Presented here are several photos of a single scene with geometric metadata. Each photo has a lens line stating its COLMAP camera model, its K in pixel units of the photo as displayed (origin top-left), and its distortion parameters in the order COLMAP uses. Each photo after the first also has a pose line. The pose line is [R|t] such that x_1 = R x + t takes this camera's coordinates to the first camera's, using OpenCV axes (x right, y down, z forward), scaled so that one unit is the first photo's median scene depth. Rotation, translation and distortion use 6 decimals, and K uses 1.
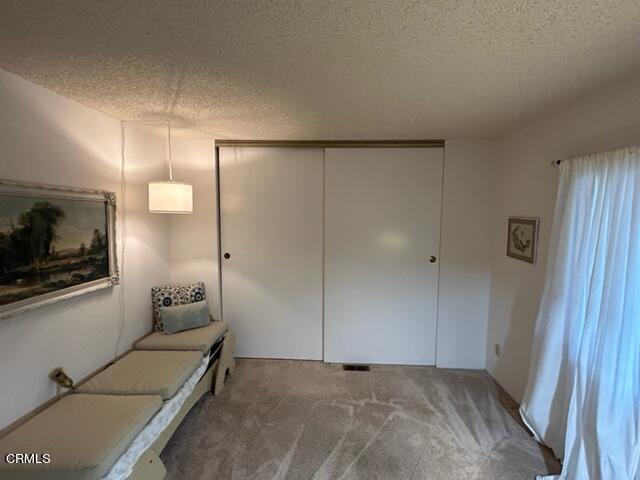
lens RADIAL K [[309.7, 0, 319.5], [0, 309.7, 240.9], [0, 0, 1]] dist [0.003456, 0.000706]
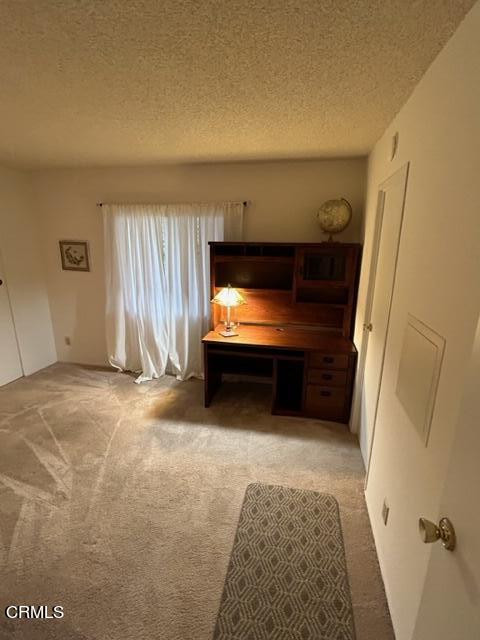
lens RADIAL K [[309.7, 0, 239.5], [0, 309.7, 320.2], [0, 0, 1]] dist [0.003456, 0.000706]
pose [[0.170333, -0.253019, 0.952348, -0.665190], [0.085403, 0.966626, 0.241538, -0.000373], [-0.981679, 0.040191, 0.186257, 0.008086]]
